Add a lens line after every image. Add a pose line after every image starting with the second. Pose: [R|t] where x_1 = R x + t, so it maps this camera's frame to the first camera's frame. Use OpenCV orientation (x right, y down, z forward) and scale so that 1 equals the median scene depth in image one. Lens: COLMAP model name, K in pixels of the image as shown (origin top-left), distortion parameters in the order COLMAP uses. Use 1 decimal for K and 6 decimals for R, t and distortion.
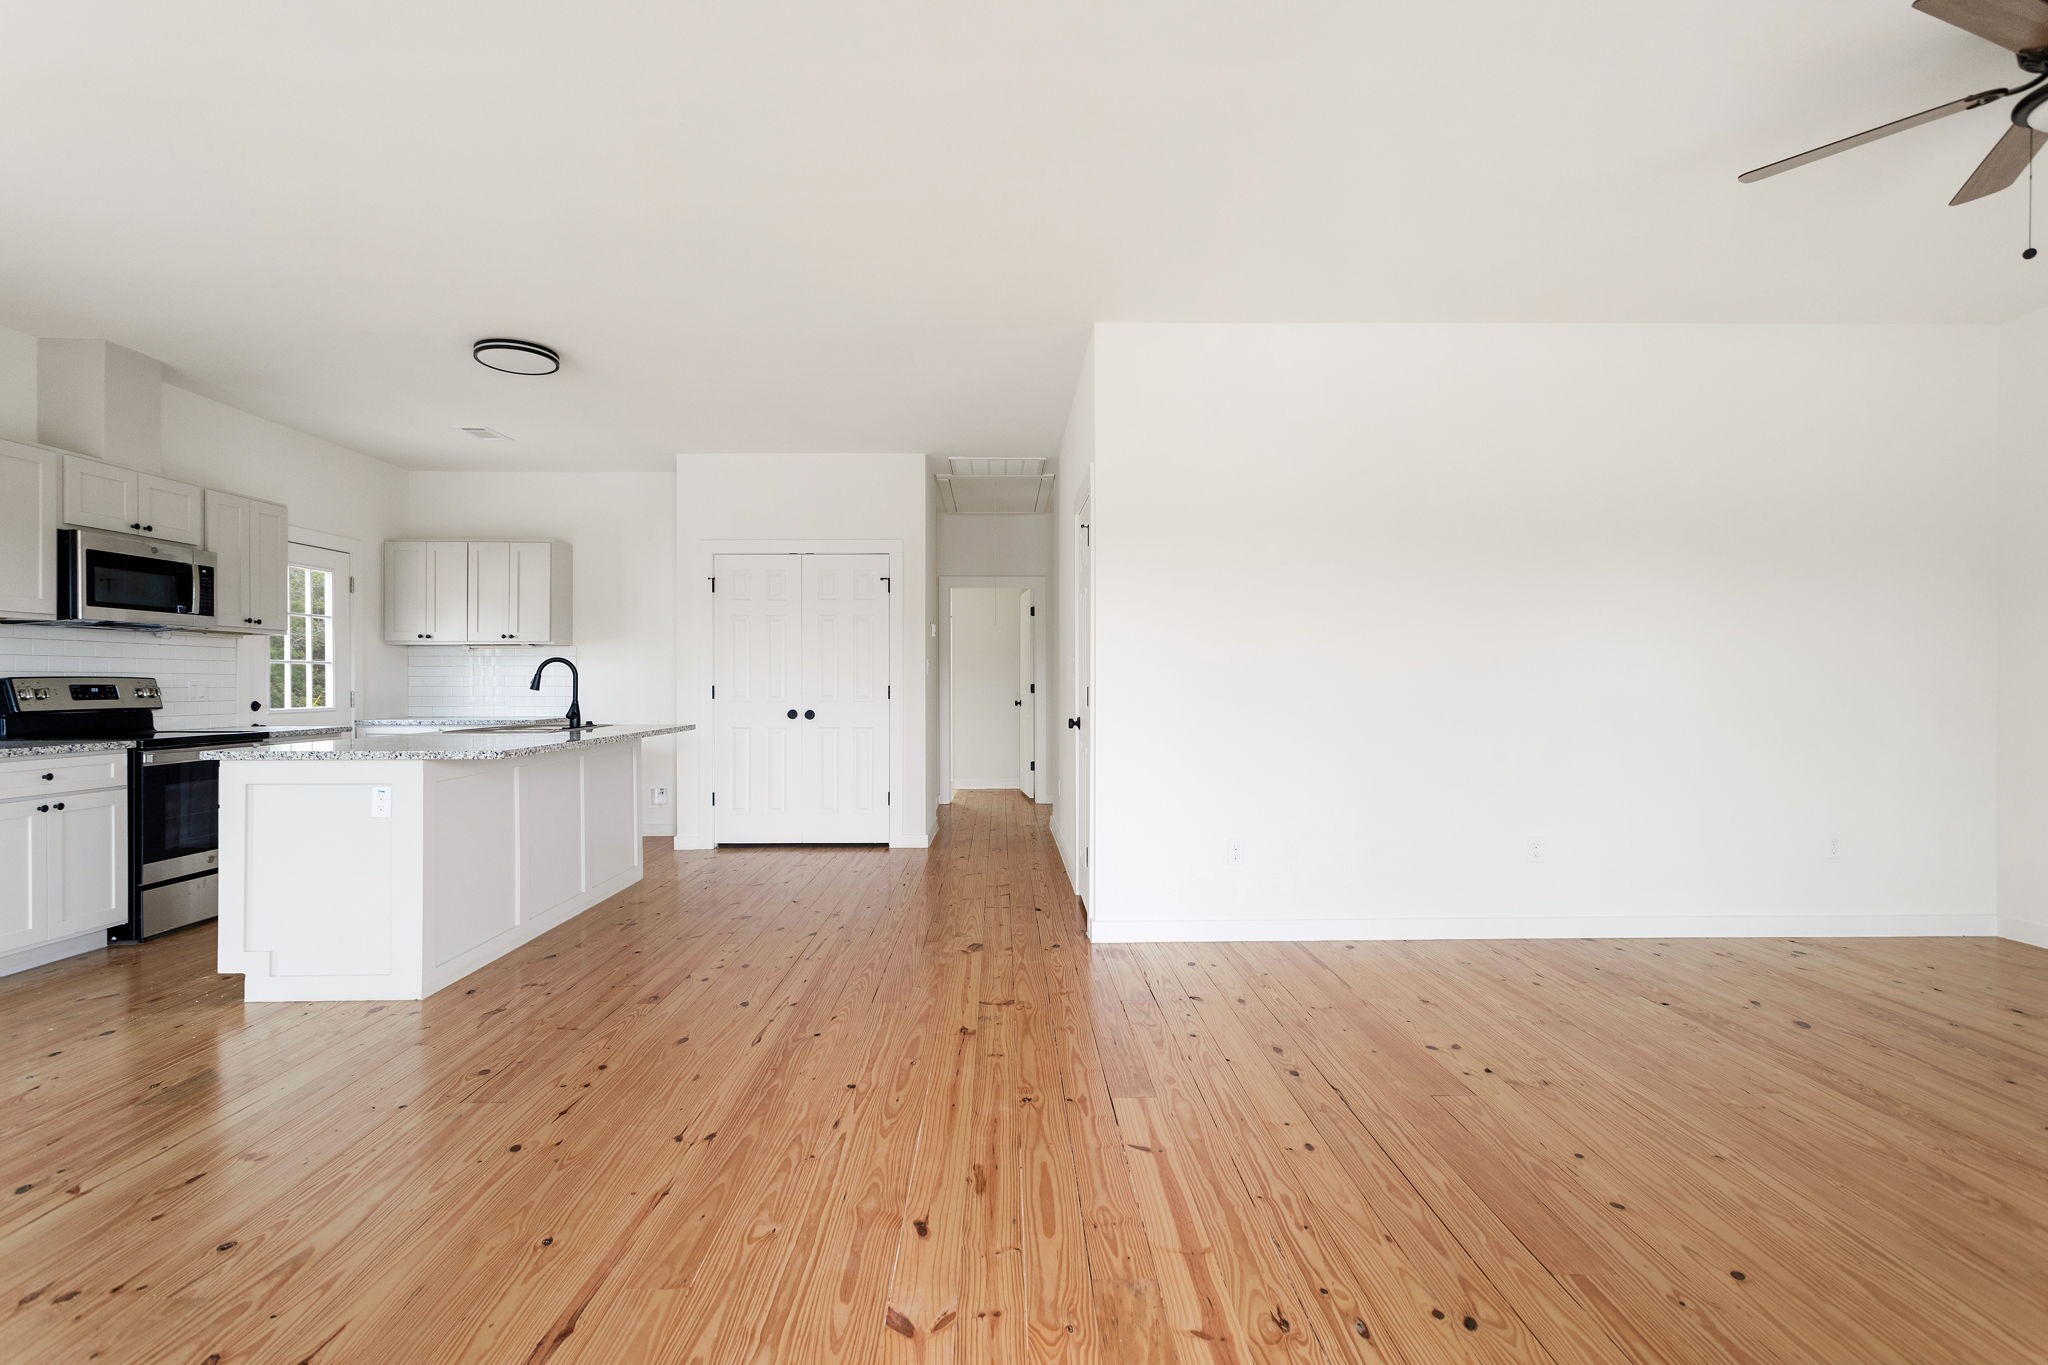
lens RADIAL K [[965.4, 0, 1013.7], [0, 965.4, 688.4], [0, 0, 1]] dist [0.002959, 0.000164]
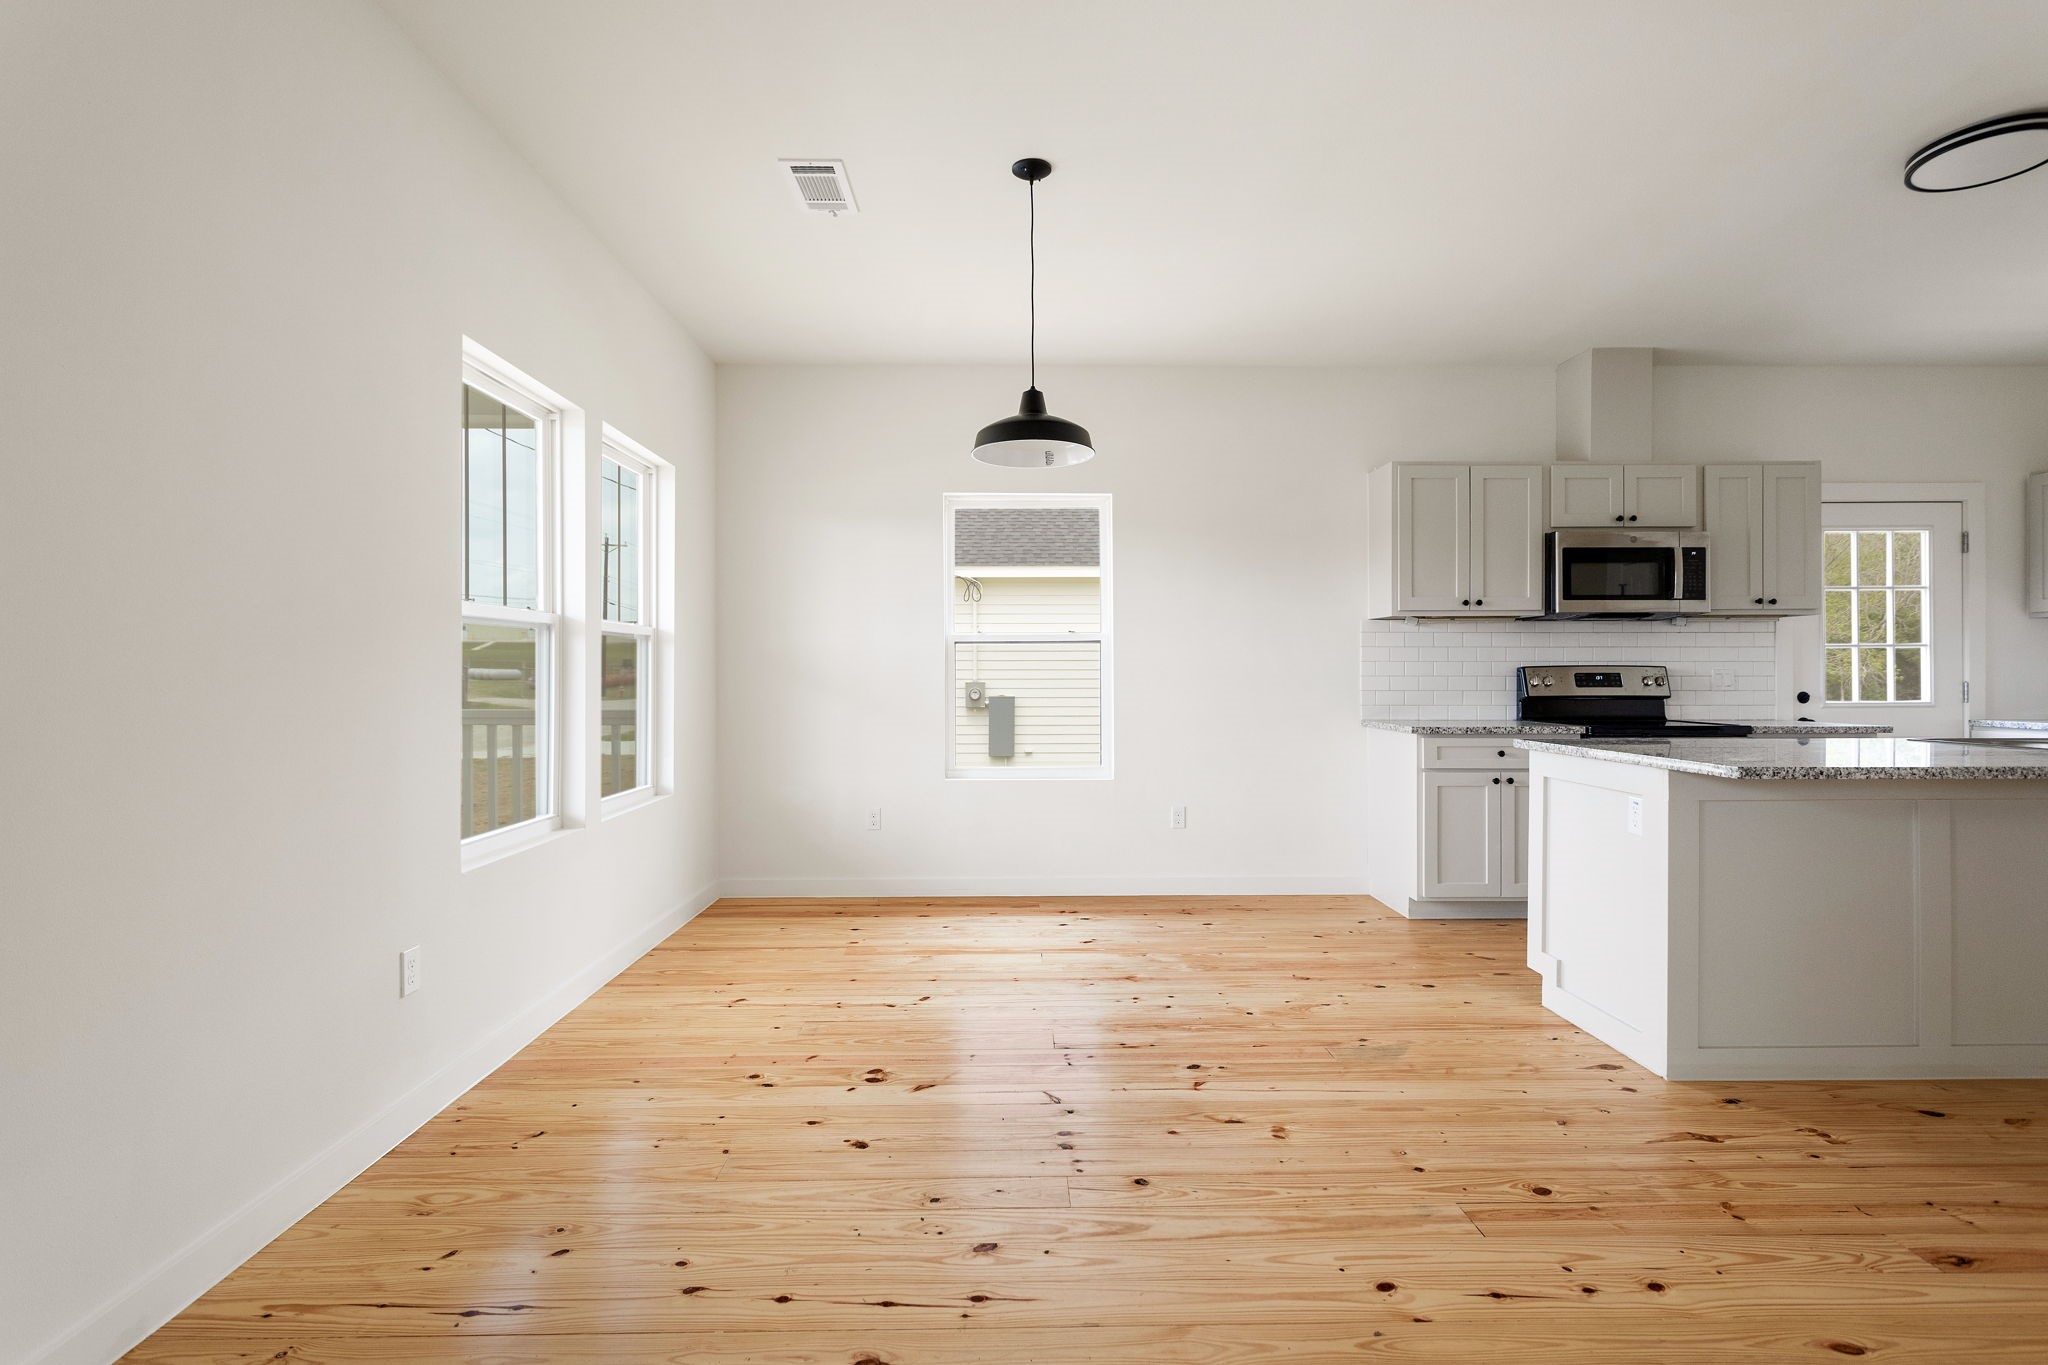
lens RADIAL K [[974.4, 0, 1023.4], [0, 974.4, 671.0], [0, 0, 1]] dist [0.002223, 0.000421]
pose [[0.000449, -0.003826, -0.999993, 0.135473], [-0.003810, 0.999985, -0.003827, 0.000553], [0.999993, 0.003812, 0.000434, 0.396479]]
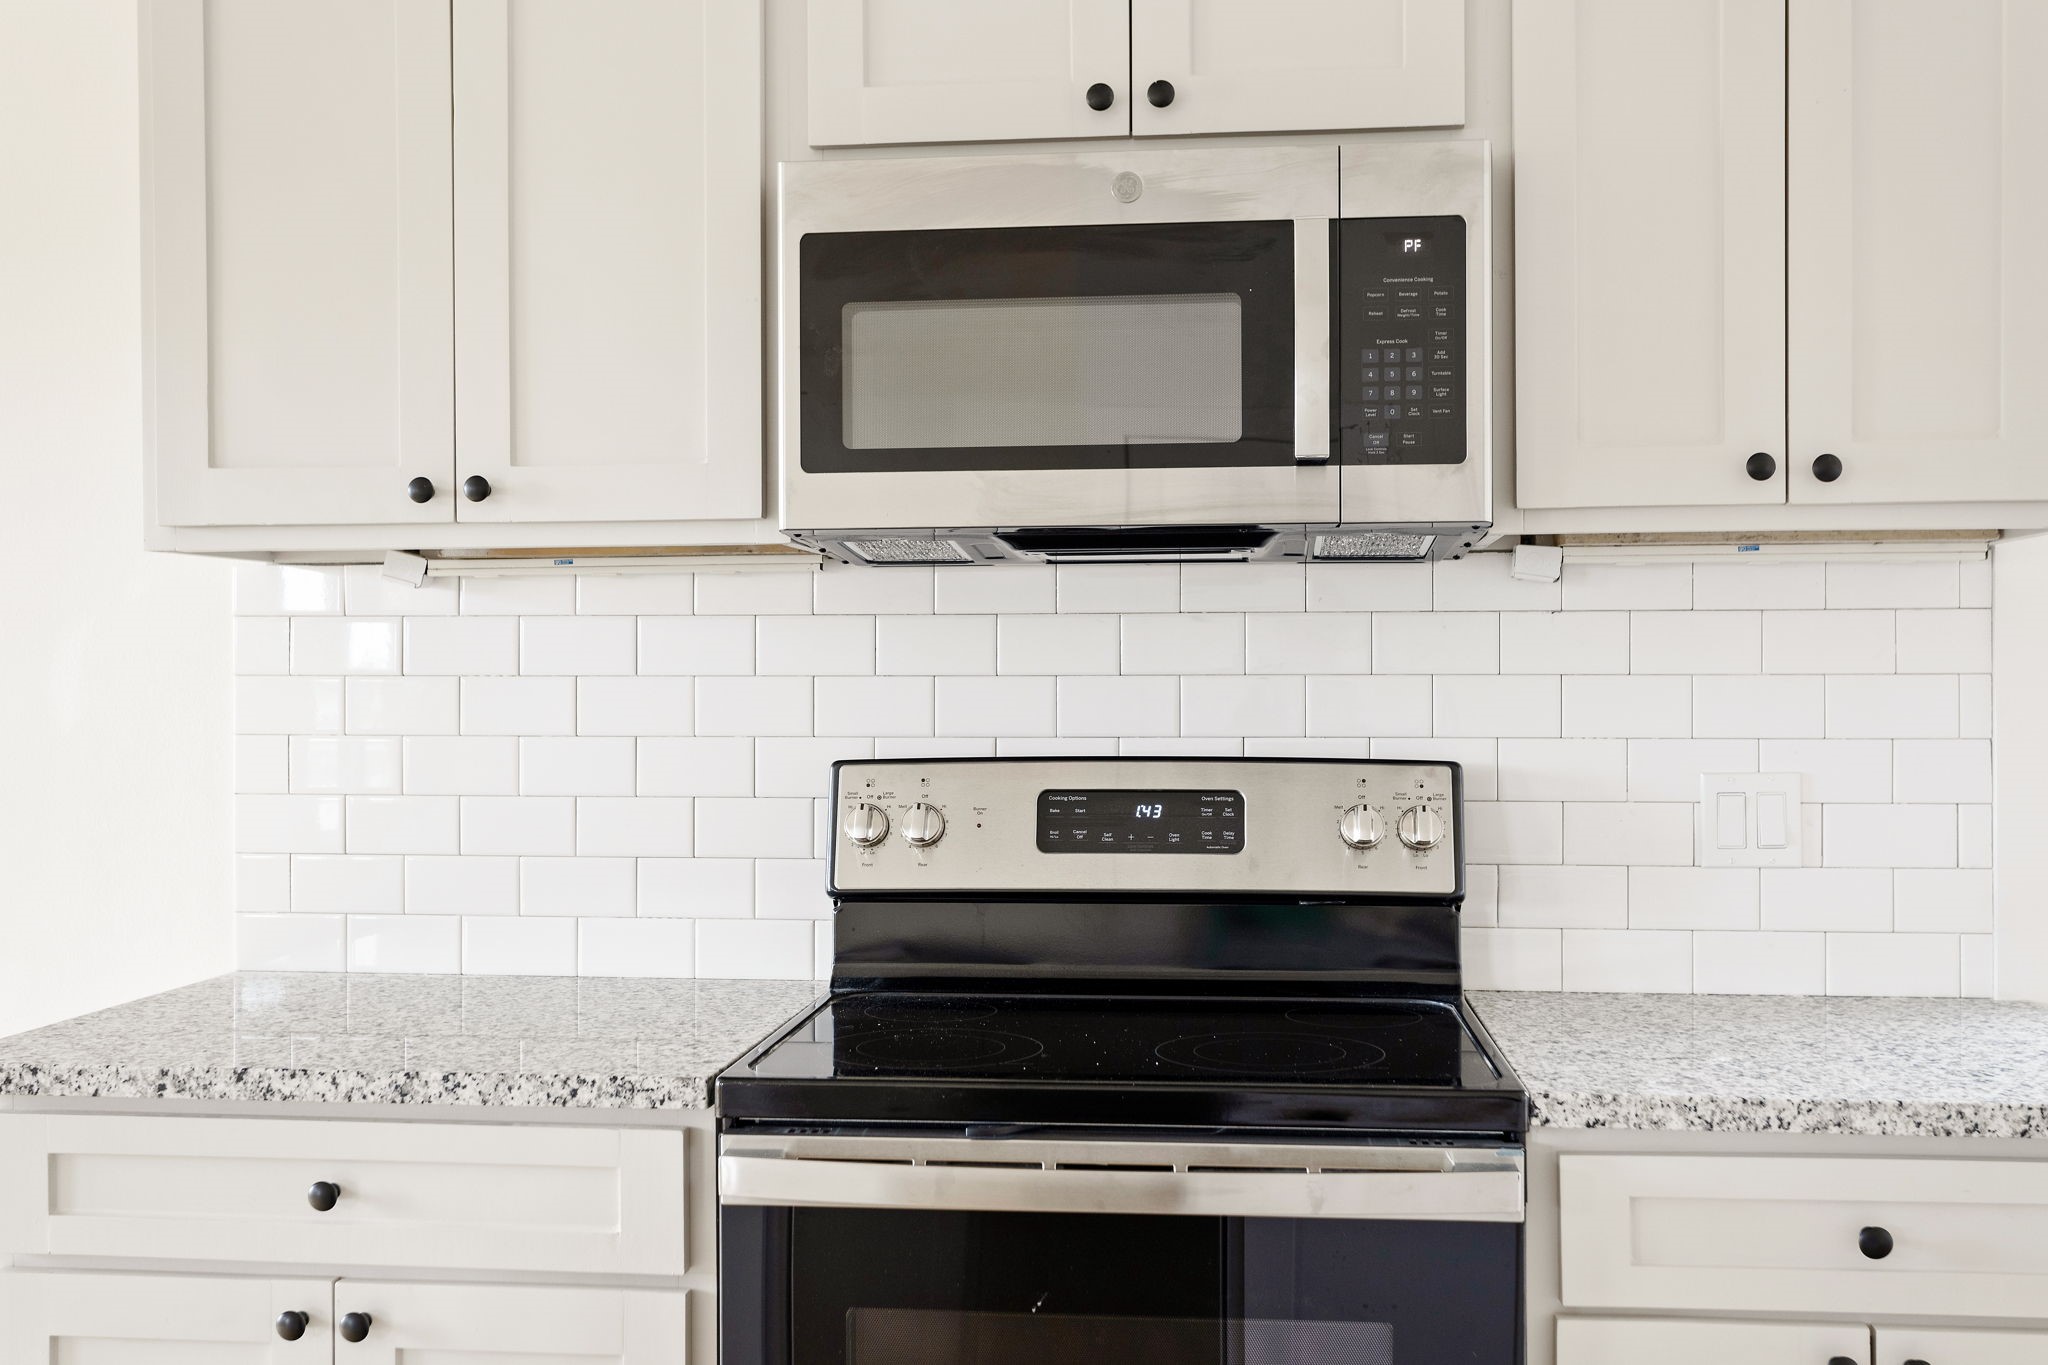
lens RADIAL K [[2213.5, 0, 1024.0], [0, 2213.5, 682.5], [0, 0, 1]] dist [0.006266, 0.007513]
pose [[-0.118433, 0.006556, -0.992940, -0.423807], [-0.002627, 0.999973, 0.006915, -0.037669], [0.992959, 0.003428, -0.118413, 1.123256]]
